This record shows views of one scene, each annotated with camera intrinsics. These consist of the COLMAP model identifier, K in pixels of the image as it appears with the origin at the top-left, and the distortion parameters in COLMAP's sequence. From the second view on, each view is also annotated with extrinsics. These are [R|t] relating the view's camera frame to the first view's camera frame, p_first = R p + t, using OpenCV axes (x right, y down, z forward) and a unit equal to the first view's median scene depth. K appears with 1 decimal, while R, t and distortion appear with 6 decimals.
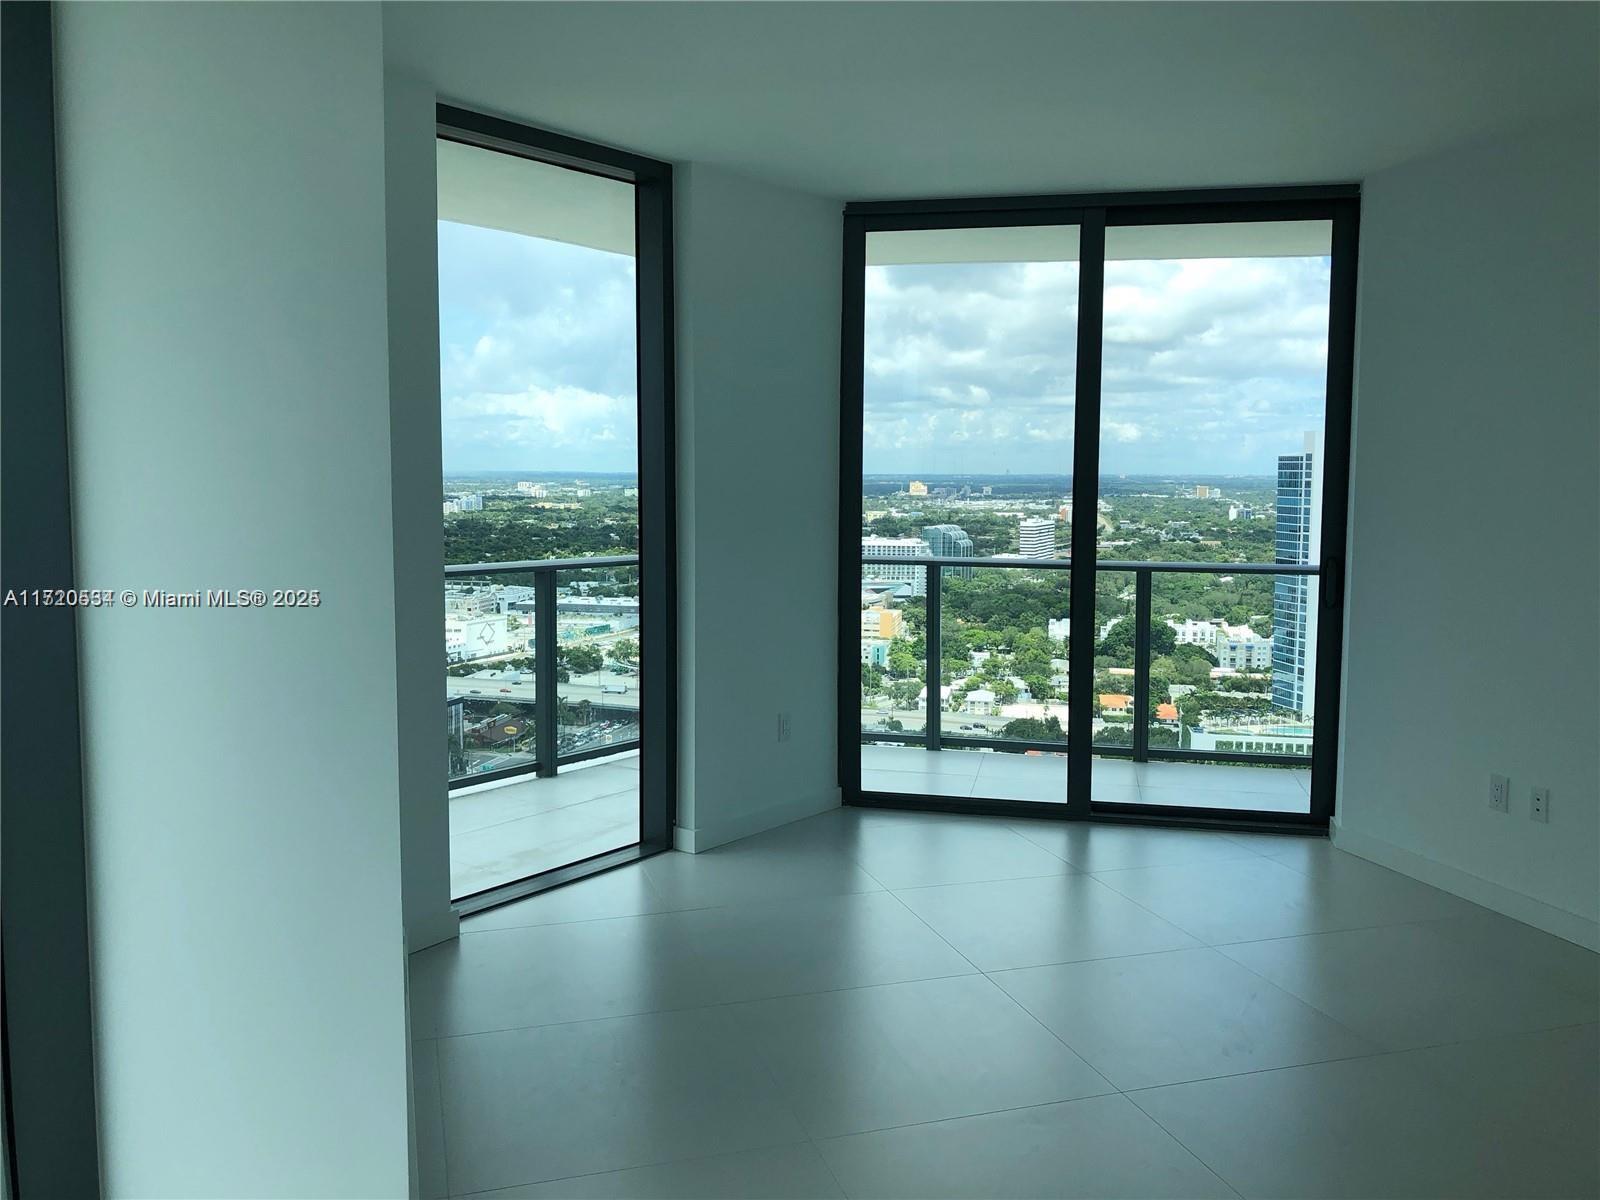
lens RADIAL K [[1310.7, 0, 799.1], [0, 1310.7, 568.7], [0, 0, 1]] dist [0.083808, -0.002731]
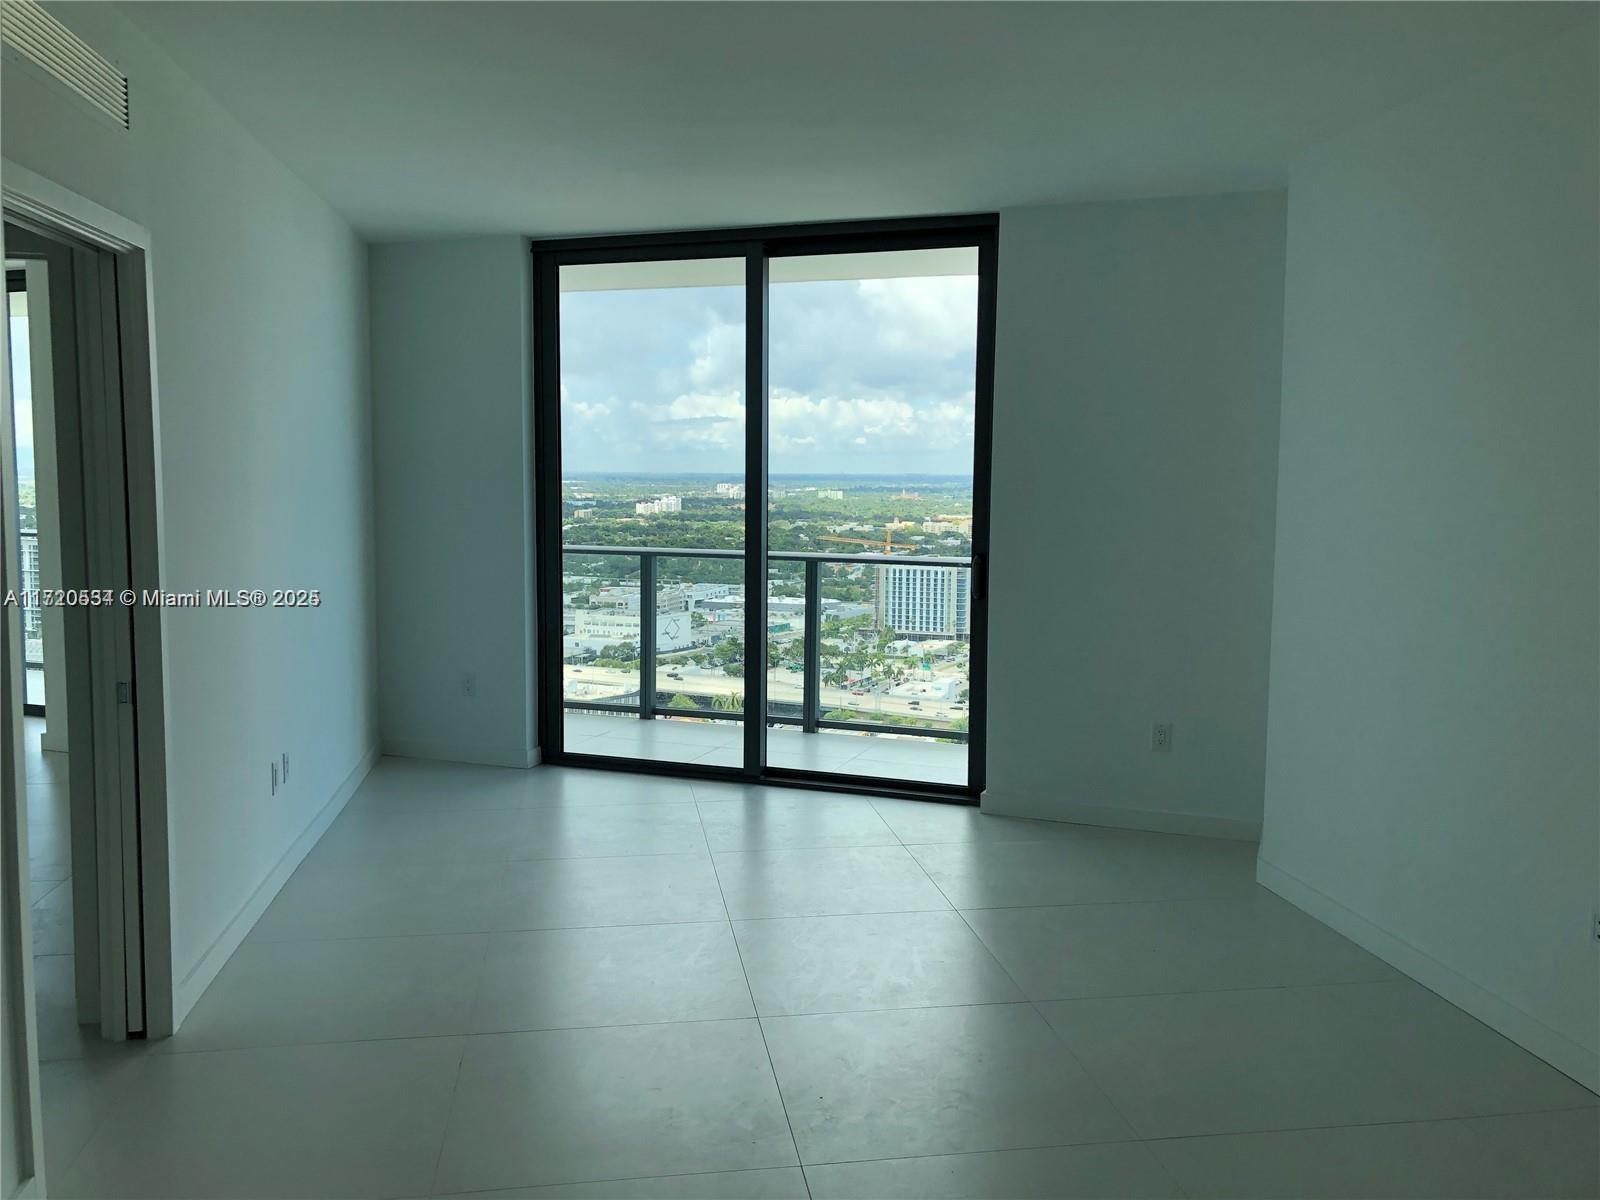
lens RADIAL K [[1310.7, 0, 799.1], [0, 1310.7, 568.7], [0, 0, 1]] dist [0.083808, -0.002731]
pose [[0.986181, 0.011826, -0.165251, 0.424685], [-0.012084, 0.999927, -0.000554, 0.007789], [0.165232, 0.002544, 0.986251, -0.099100]]
